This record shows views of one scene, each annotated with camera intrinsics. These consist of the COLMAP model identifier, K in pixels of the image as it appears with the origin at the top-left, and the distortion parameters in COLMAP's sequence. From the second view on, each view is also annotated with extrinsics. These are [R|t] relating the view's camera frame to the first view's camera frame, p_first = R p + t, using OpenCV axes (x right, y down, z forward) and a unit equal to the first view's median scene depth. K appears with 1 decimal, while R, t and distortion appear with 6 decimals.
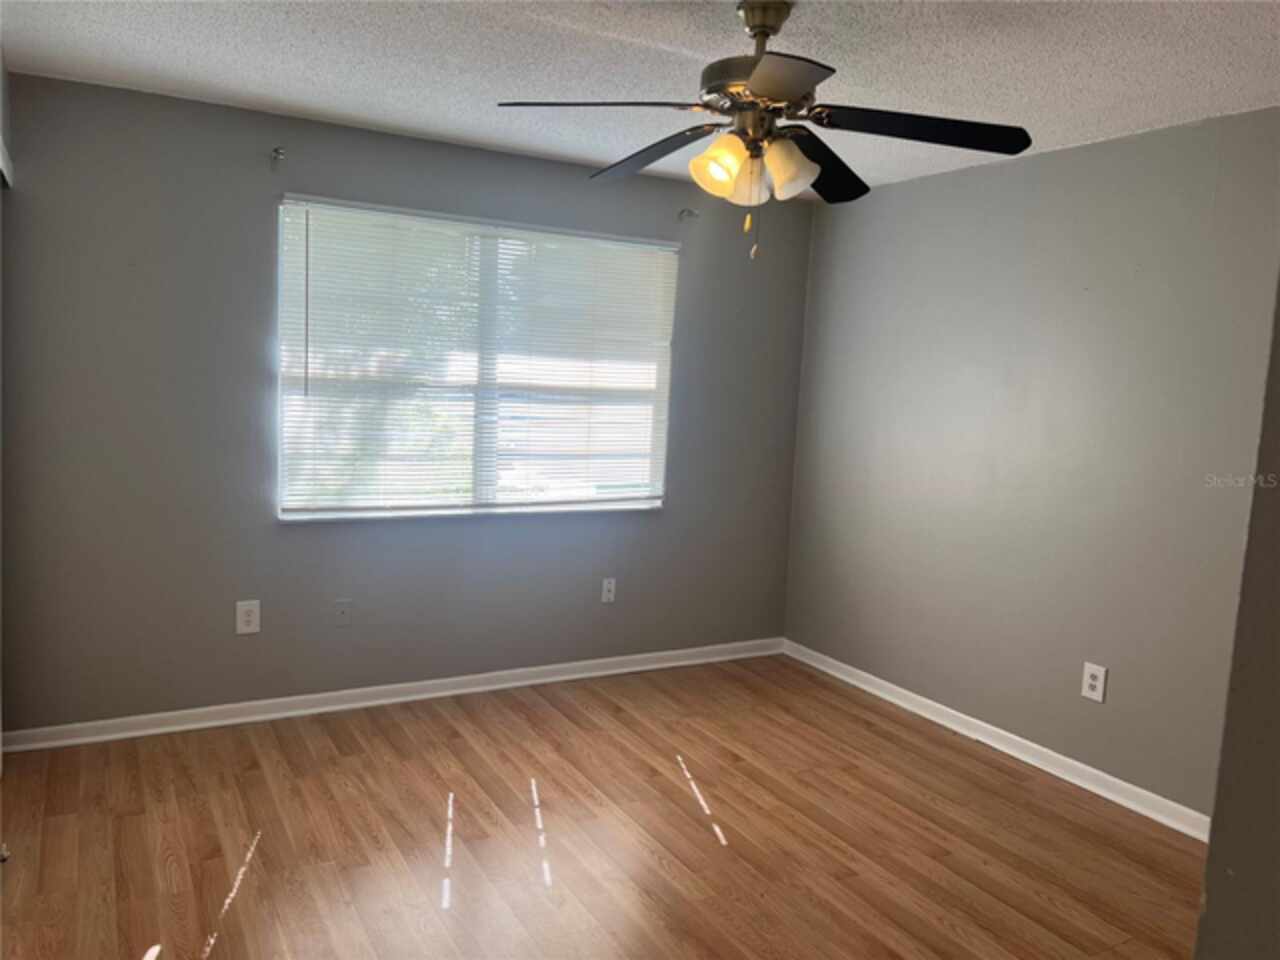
lens RADIAL K [[955.8, 0, 642.6], [0, 955.8, 481.5], [0, 0, 1]] dist [0.014365, -0.007029]
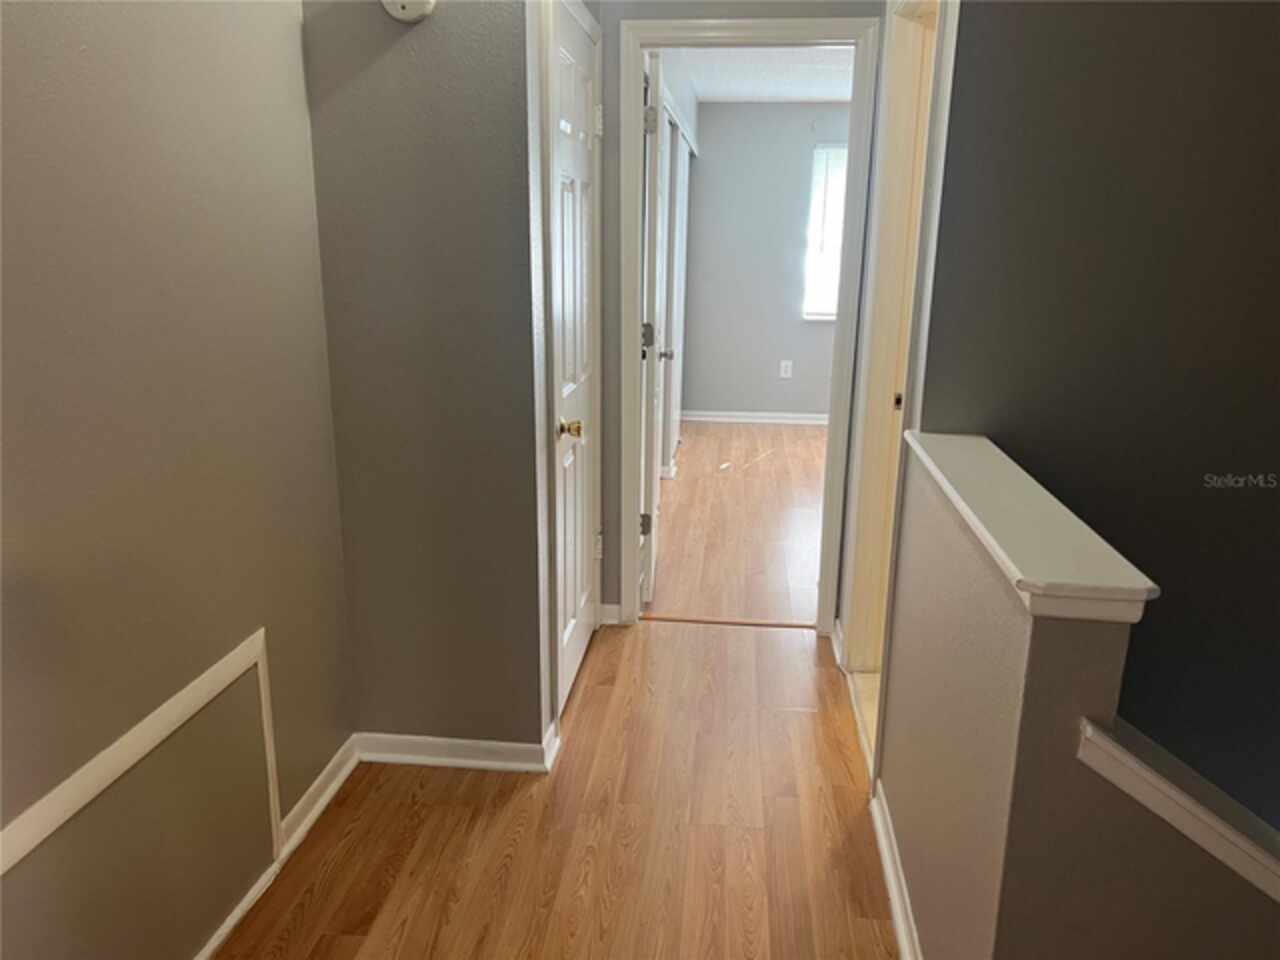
lens RADIAL K [[955.8, 0, 639.1], [0, 955.8, 481.7], [0, 0, 1]] dist [0.014365, -0.007029]
pose [[0.812495, 0.118391, -0.570821, 0.502952], [-0.042269, 0.988548, 0.144866, 0.100927], [0.581434, -0.093575, 0.808194, -0.801675]]
